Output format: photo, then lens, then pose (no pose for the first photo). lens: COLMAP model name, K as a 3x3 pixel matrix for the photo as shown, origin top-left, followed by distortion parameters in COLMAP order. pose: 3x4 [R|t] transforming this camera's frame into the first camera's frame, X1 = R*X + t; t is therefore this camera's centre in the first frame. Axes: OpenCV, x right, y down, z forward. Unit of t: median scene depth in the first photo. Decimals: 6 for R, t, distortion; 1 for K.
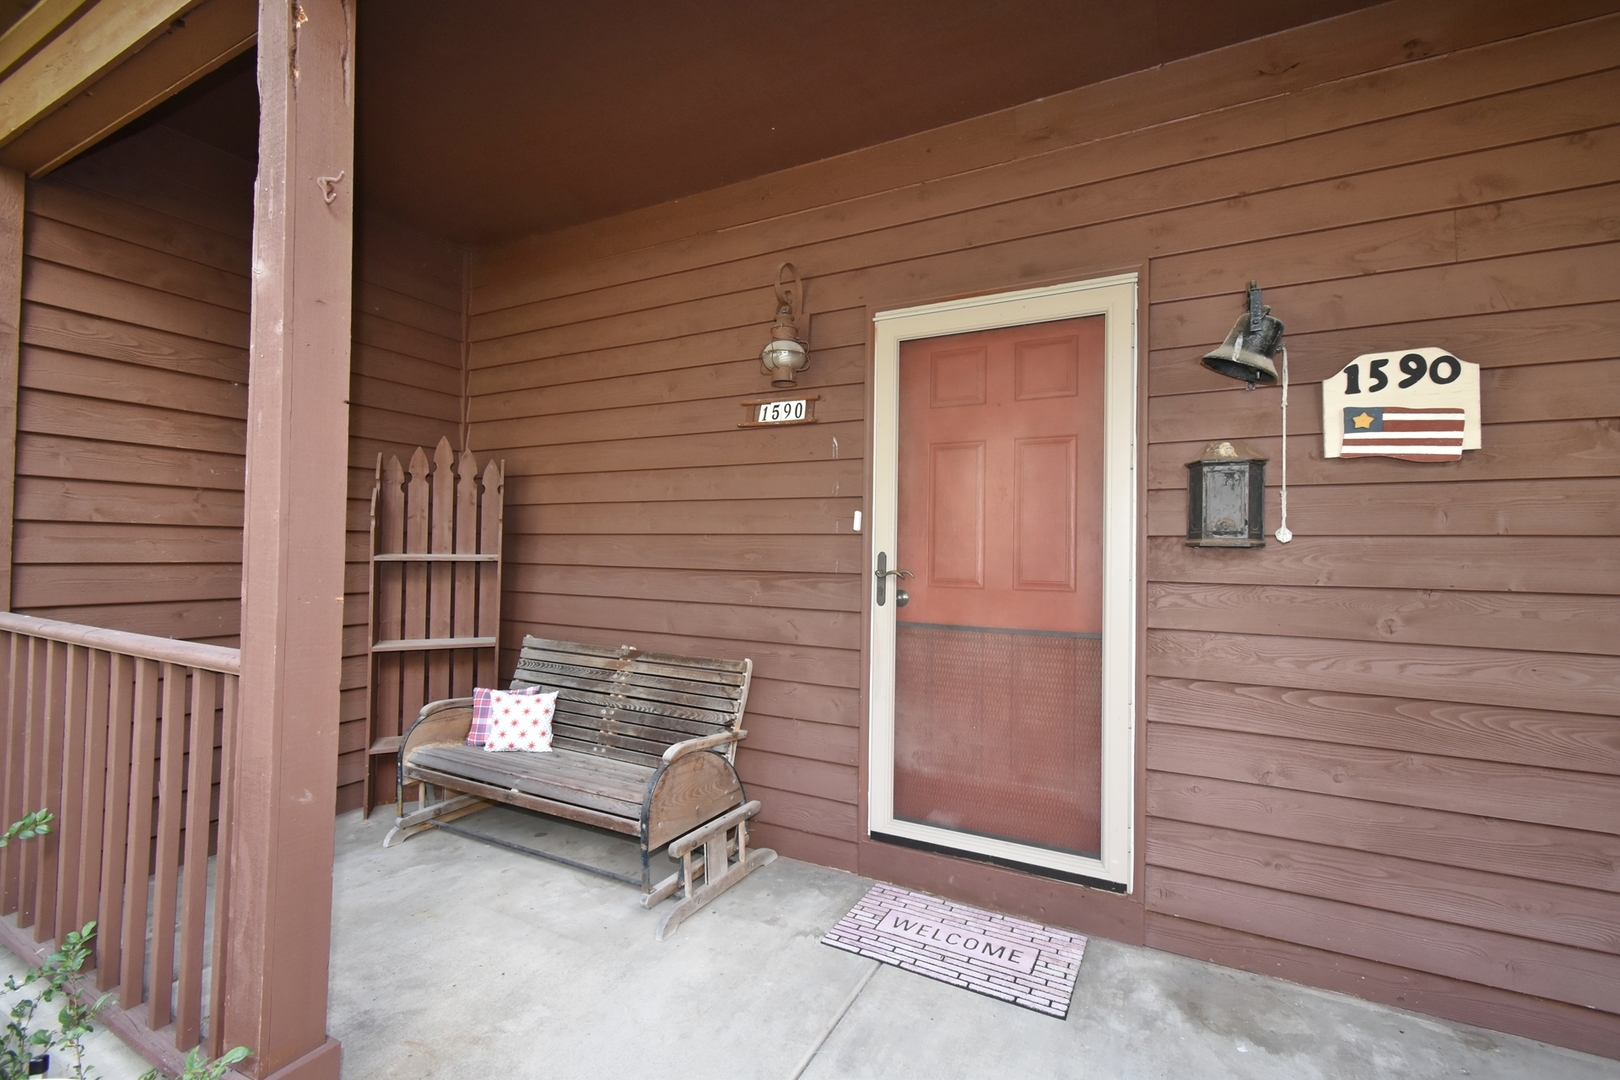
lens RADIAL K [[716.3, 0, 814.4], [0, 716.3, 534.3], [0, 0, 1]] dist [0.000141, -0.000542]
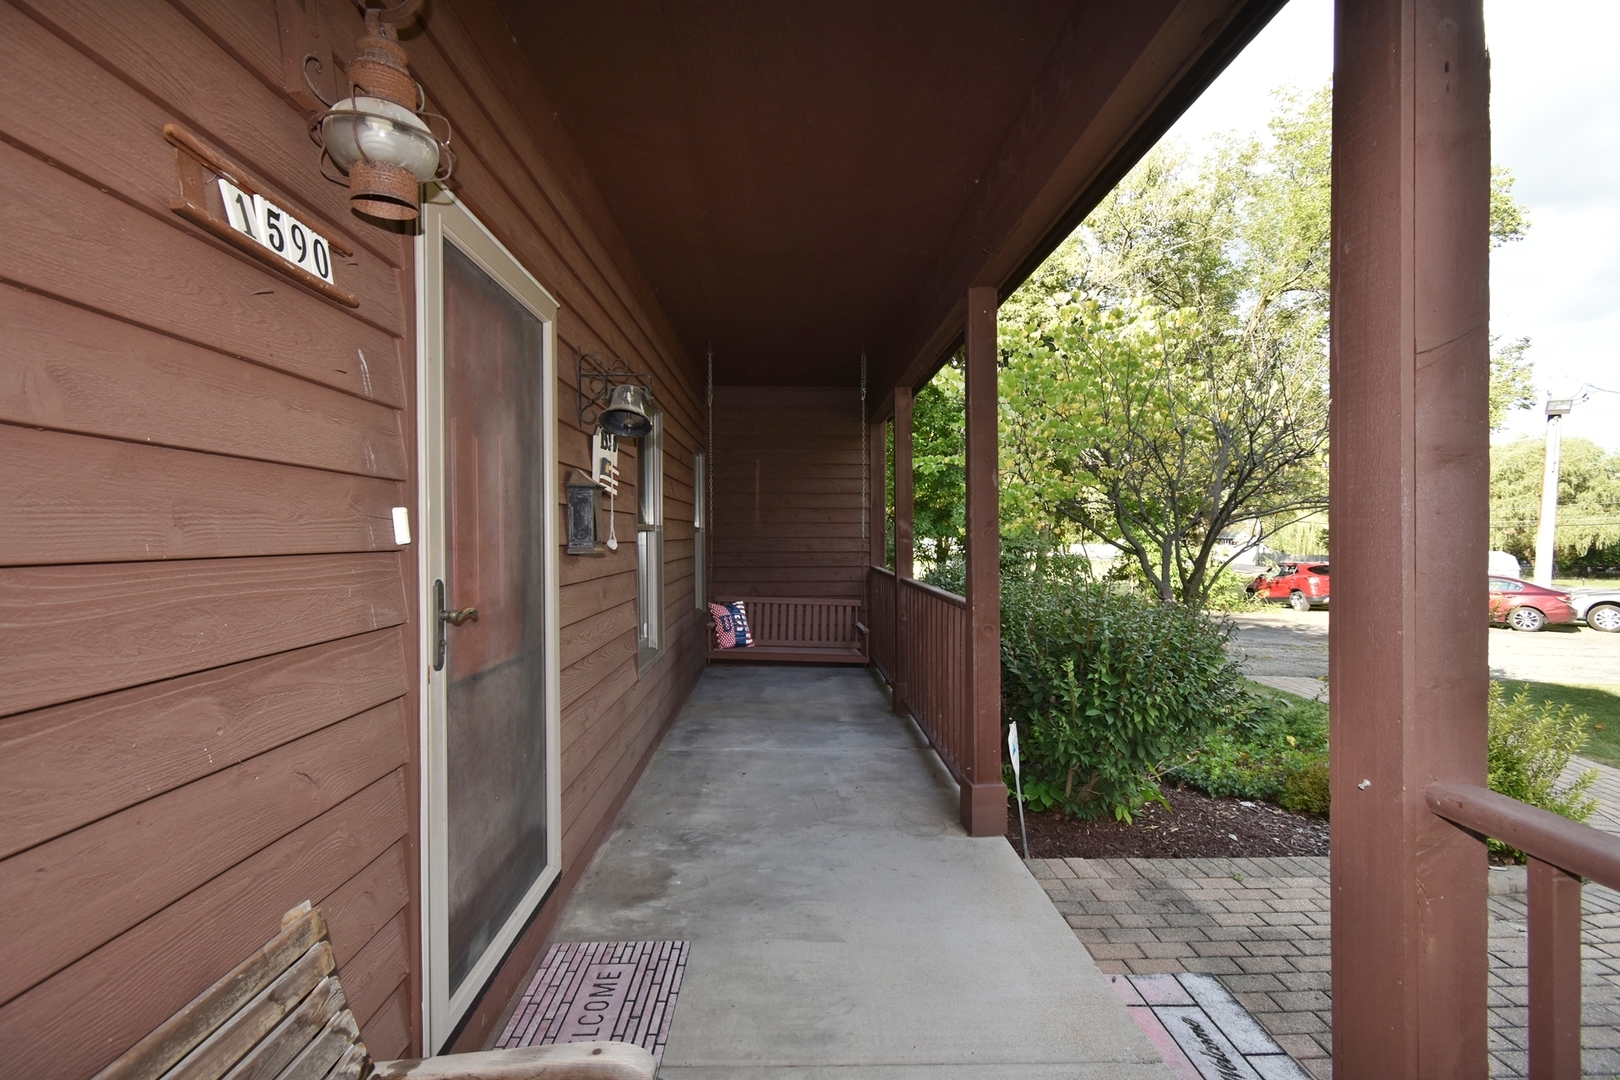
lens RADIAL K [[716.3, 0, 815.4], [0, 716.3, 539.8], [0, 0, 1]] dist [0.000141, -0.000542]
pose [[-0.513200, -0.014868, 0.858140, -0.563595], [-0.019096, 0.999800, 0.005903, -0.017210], [-0.858057, -0.013358, -0.513381, 1.019583]]
